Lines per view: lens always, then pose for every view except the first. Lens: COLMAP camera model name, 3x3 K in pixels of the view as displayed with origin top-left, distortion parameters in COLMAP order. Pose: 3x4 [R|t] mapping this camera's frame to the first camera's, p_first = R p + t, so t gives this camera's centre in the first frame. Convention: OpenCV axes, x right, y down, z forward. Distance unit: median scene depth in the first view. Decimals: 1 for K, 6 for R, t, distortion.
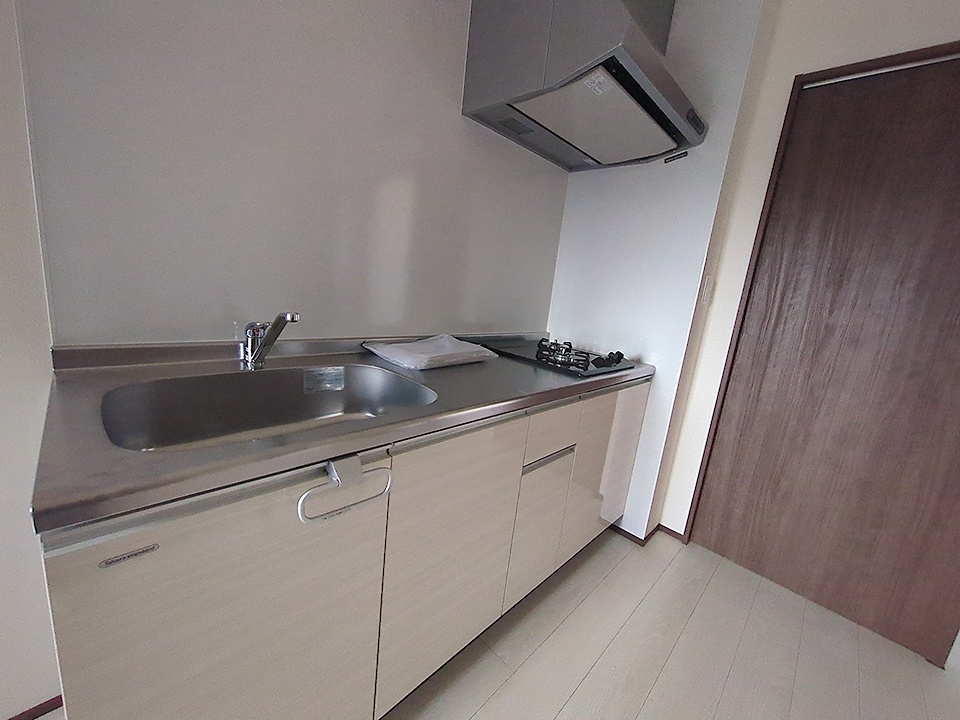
lens RADIAL K [[379.8, 0, 480.0], [0, 379.8, 360.0], [0, 0, 1]] dist [-0.001496, 0.000153]
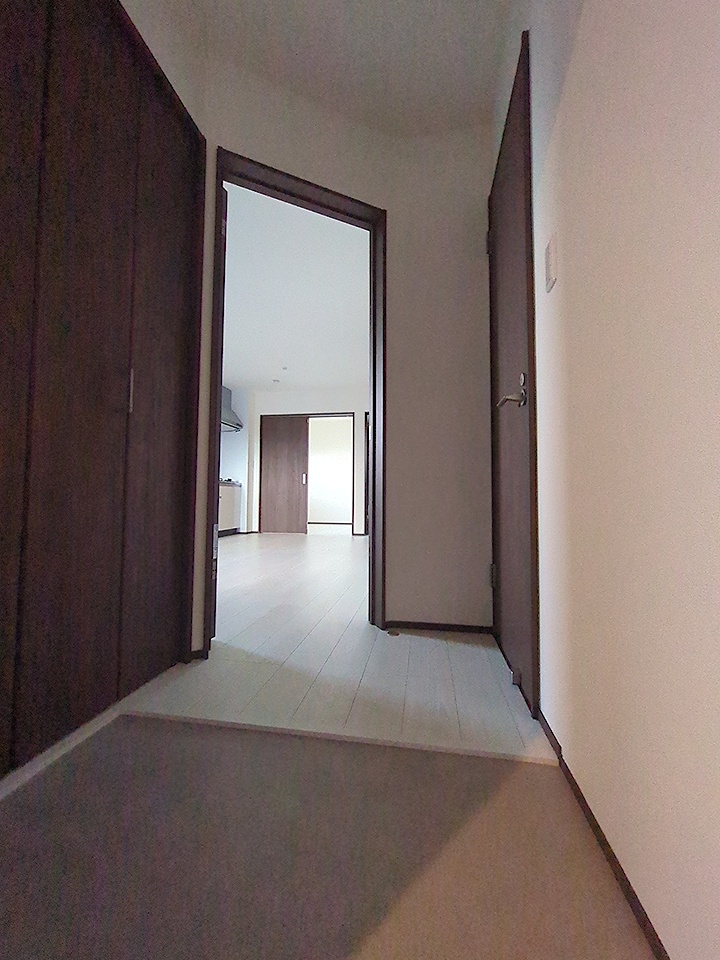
lens RADIAL K [[379.8, 0, 360.0], [0, 379.8, 480.0], [0, 0, 1]] dist [-0.001496, 0.000153]
pose [[0.816548, -0.075086, 0.572373, -0.768071], [0.193786, 0.969624, -0.149256, 0.818651], [-0.543780, 0.232793, 0.806295, -2.821320]]
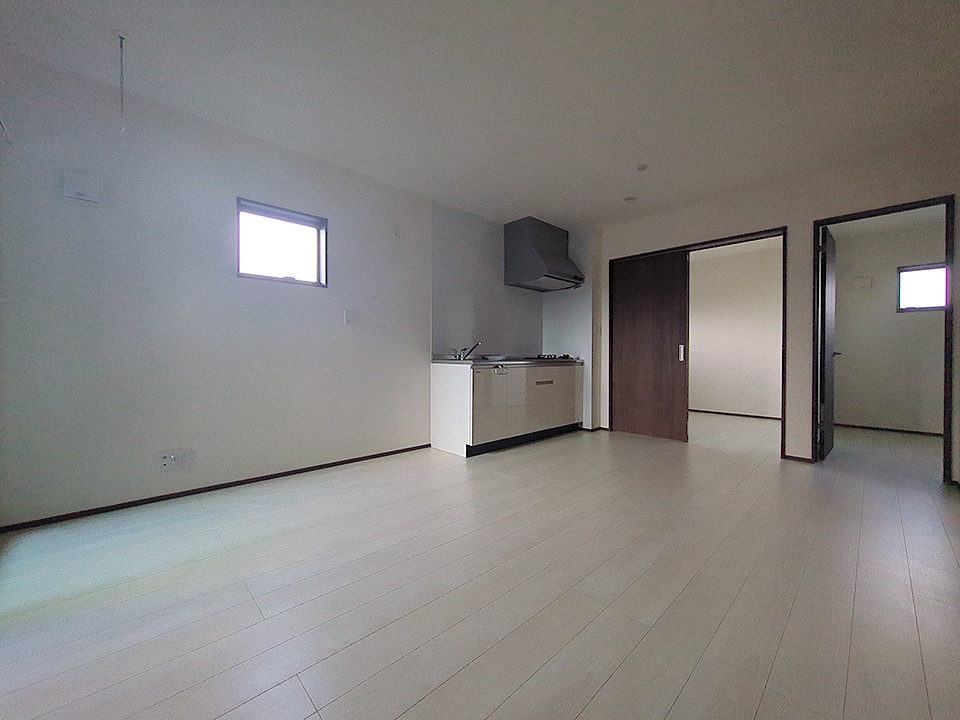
lens RADIAL K [[379.8, 0, 480.0], [0, 379.8, 360.0], [0, 0, 1]] dist [-0.001496, 0.000153]
pose [[0.994080, -0.104554, -0.029566, -0.194847], [0.096829, 0.975913, -0.195496, 0.497616], [0.049294, 0.191476, 0.980259, -1.752445]]
